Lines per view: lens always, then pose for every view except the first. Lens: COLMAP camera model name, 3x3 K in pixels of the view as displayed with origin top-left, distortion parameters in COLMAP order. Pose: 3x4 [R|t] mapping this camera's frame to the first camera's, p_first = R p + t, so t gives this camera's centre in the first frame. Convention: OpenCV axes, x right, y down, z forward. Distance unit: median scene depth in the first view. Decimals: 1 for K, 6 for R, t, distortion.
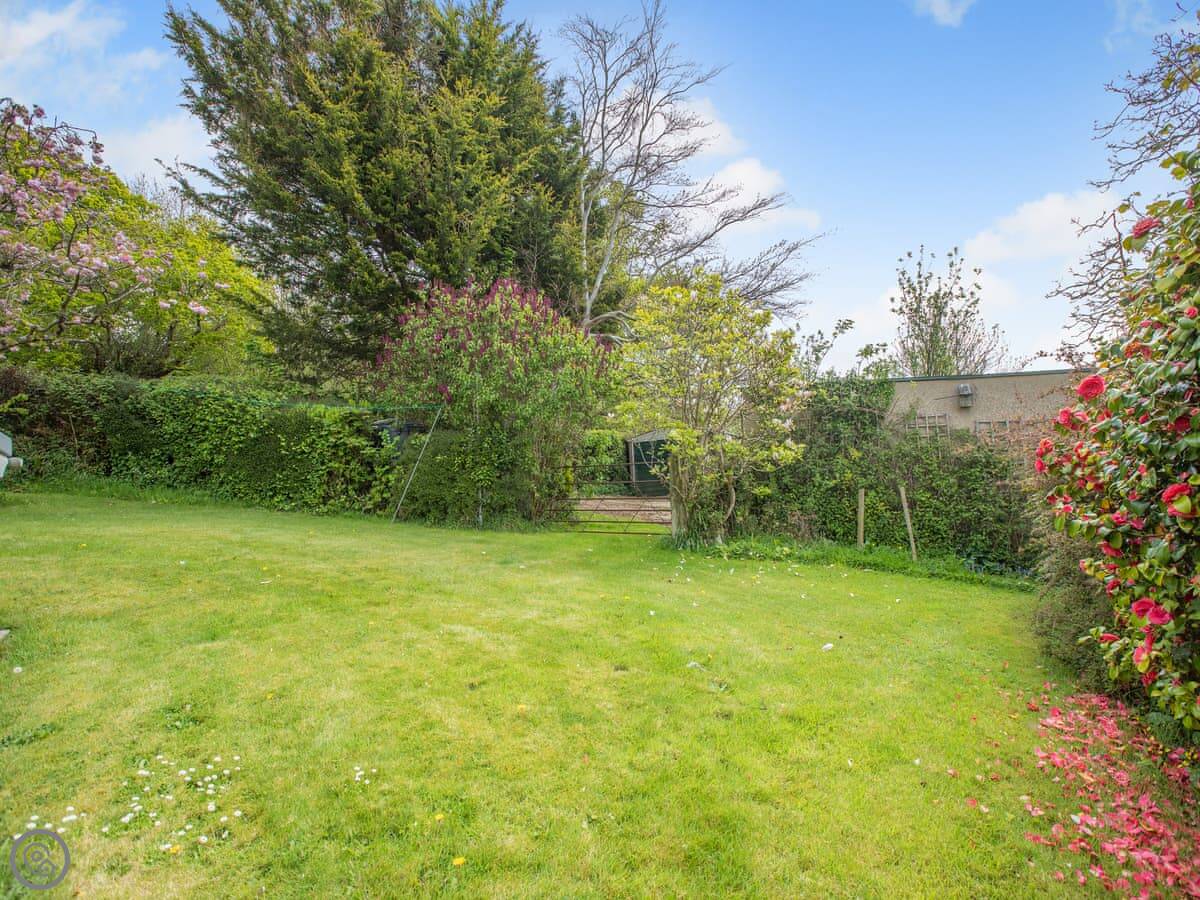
lens RADIAL K [[554.8, 0, 599.8], [0, 554.8, 454.1], [0, 0, 1]] dist [-0.004895, 0.002359]
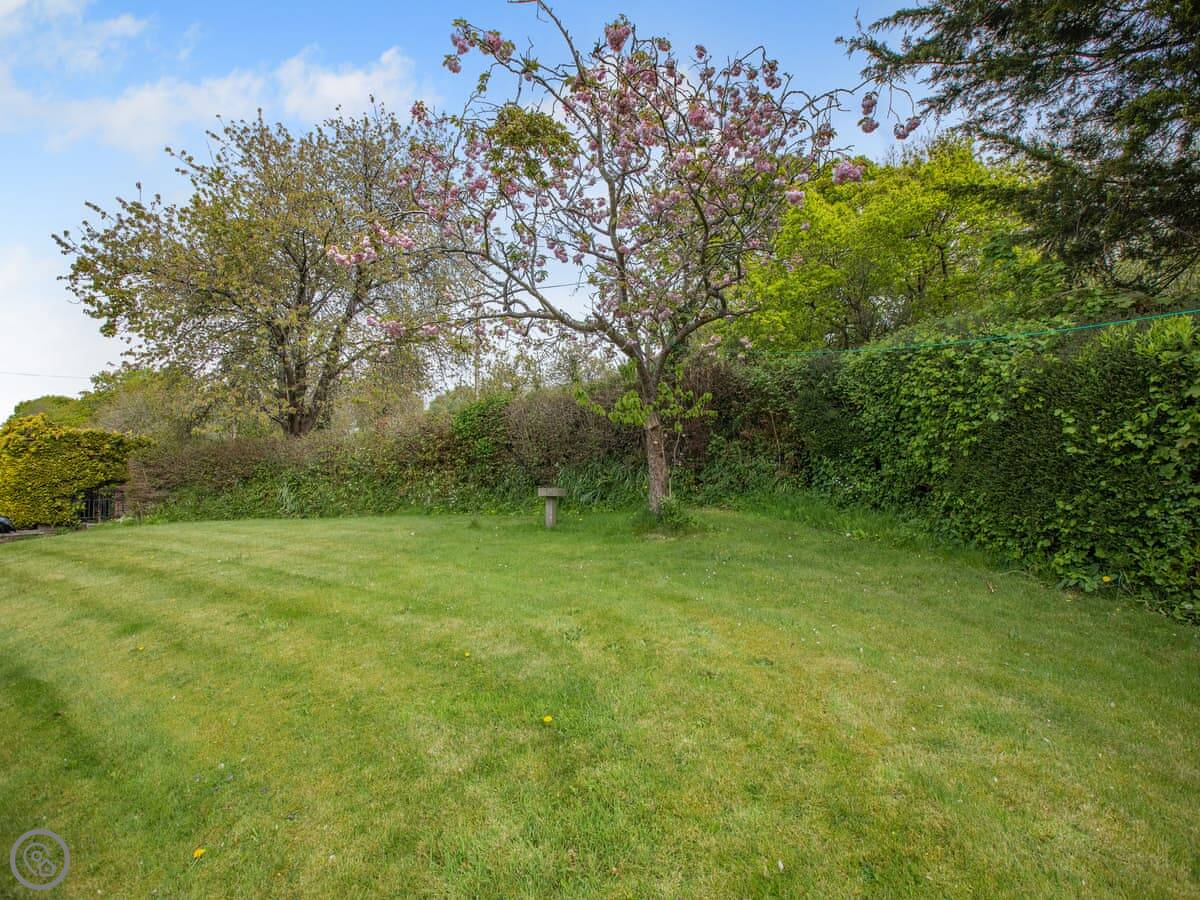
lens RADIAL K [[554.8, 0, 601.9], [0, 554.8, 455.9], [0, 0, 1]] dist [-0.004895, 0.002359]
pose [[0.322840, -0.021117, -0.946218, -0.278249], [0.068036, 0.997682, 0.000947, -0.022763], [0.944005, -0.064683, 0.323529, 0.508073]]
